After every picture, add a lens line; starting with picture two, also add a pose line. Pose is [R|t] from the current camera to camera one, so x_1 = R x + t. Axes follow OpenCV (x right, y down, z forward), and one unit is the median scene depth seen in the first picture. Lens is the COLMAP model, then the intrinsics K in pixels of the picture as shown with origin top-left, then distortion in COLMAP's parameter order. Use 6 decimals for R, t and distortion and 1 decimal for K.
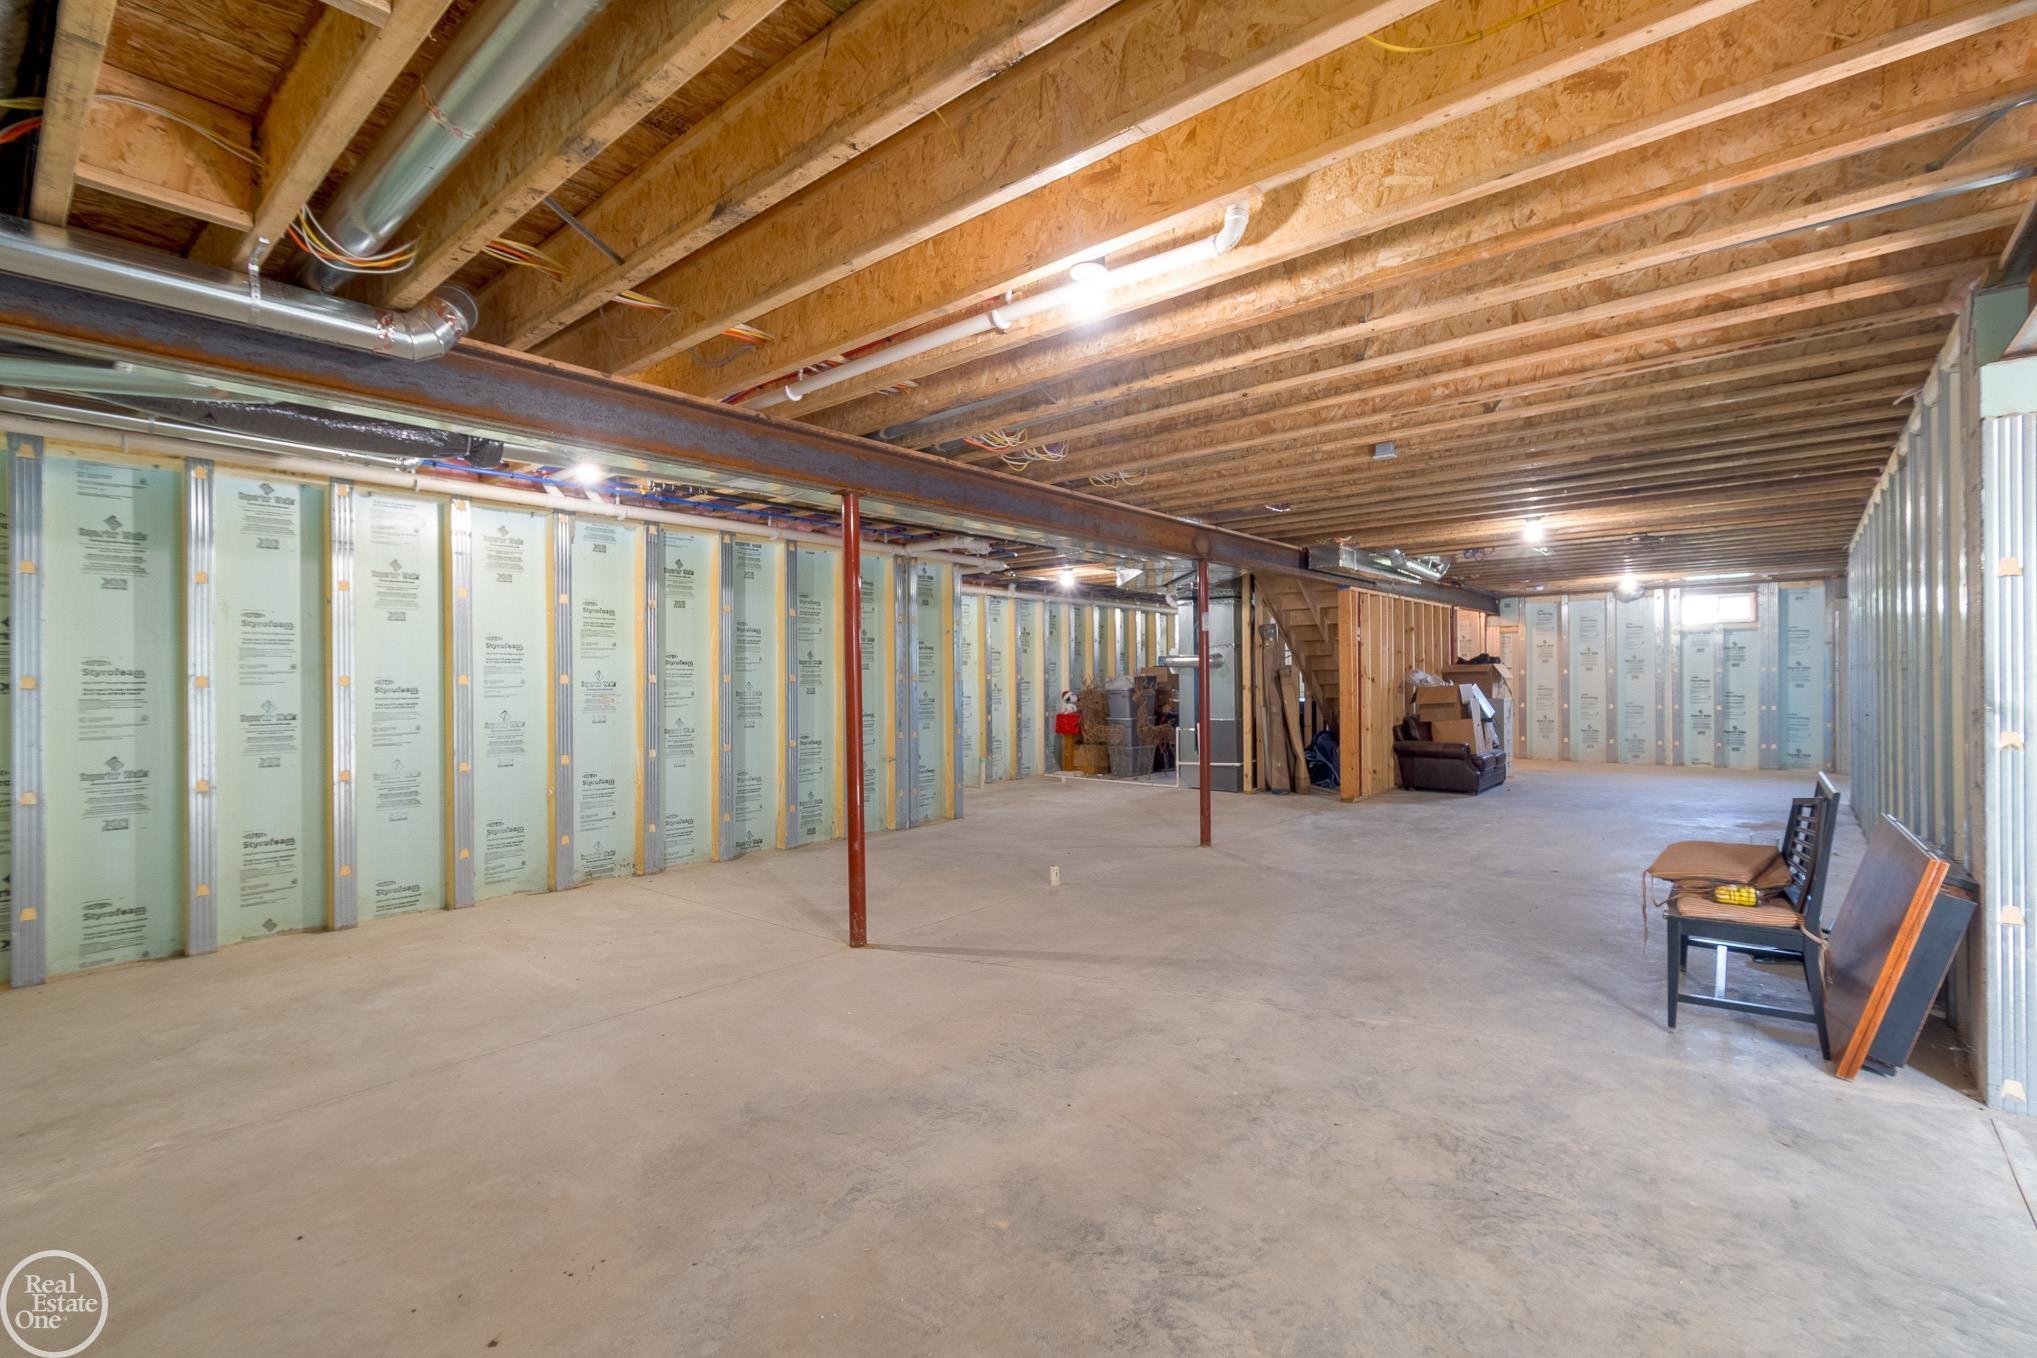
lens RADIAL K [[901.2, 0, 1021.7], [0, 901.2, 681.1], [0, 0, 1]] dist [0.004874, -0.000375]
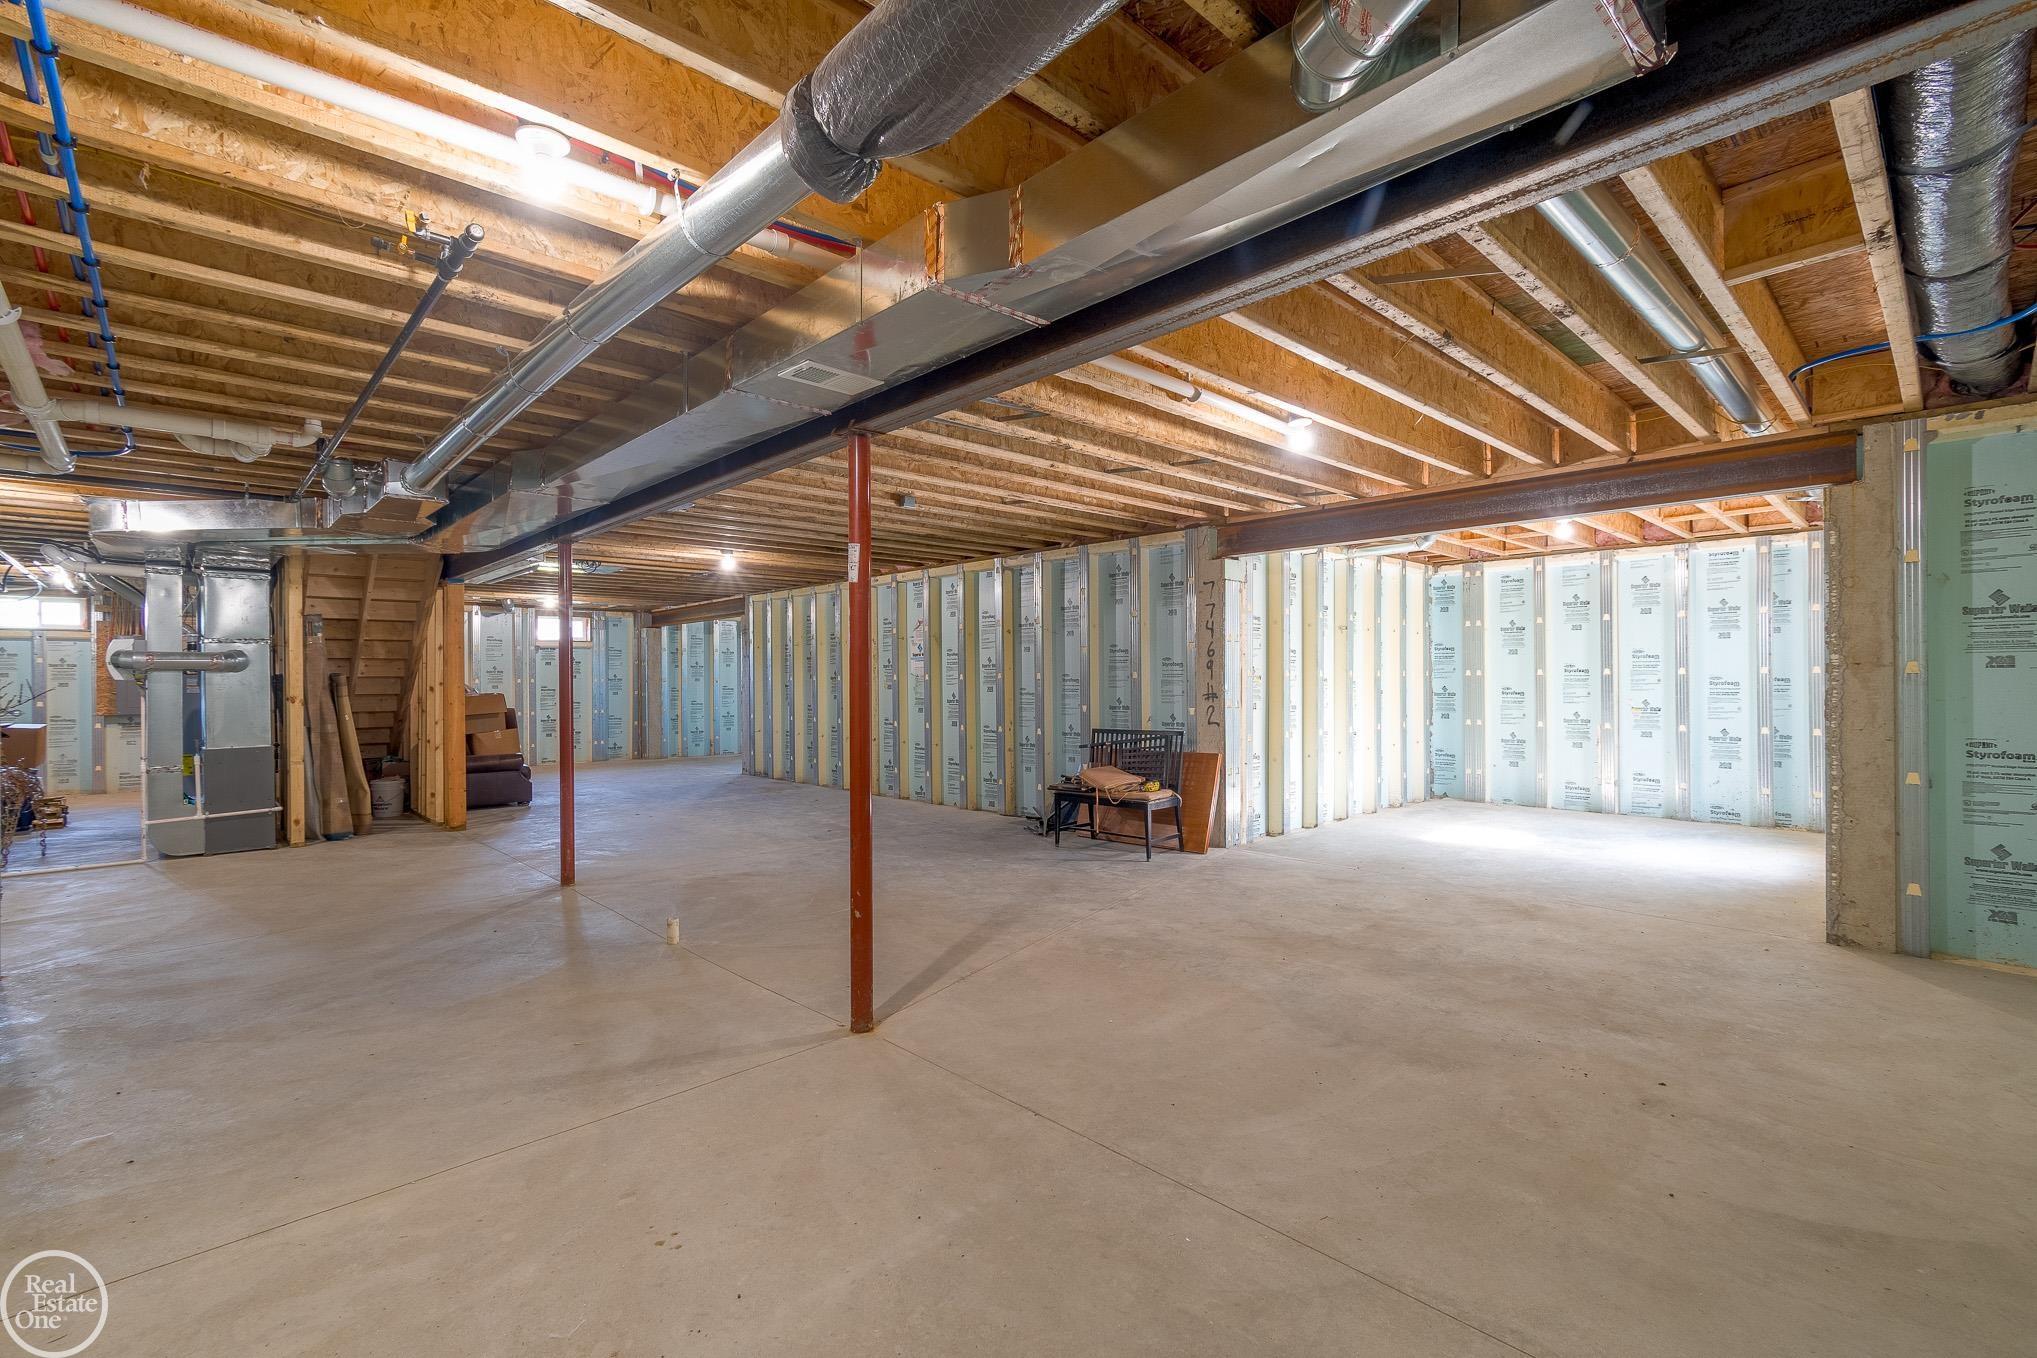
lens RADIAL K [[901.2, 0, 1021.4], [0, 901.2, 677.3], [0, 0, 1]] dist [0.004874, -0.000375]
pose [[0.110169, 0.010120, 0.993861, -1.035185], [0.010444, 0.999881, -0.011339, 0.008029], [-0.993858, 0.011629, 0.110051, 0.872946]]
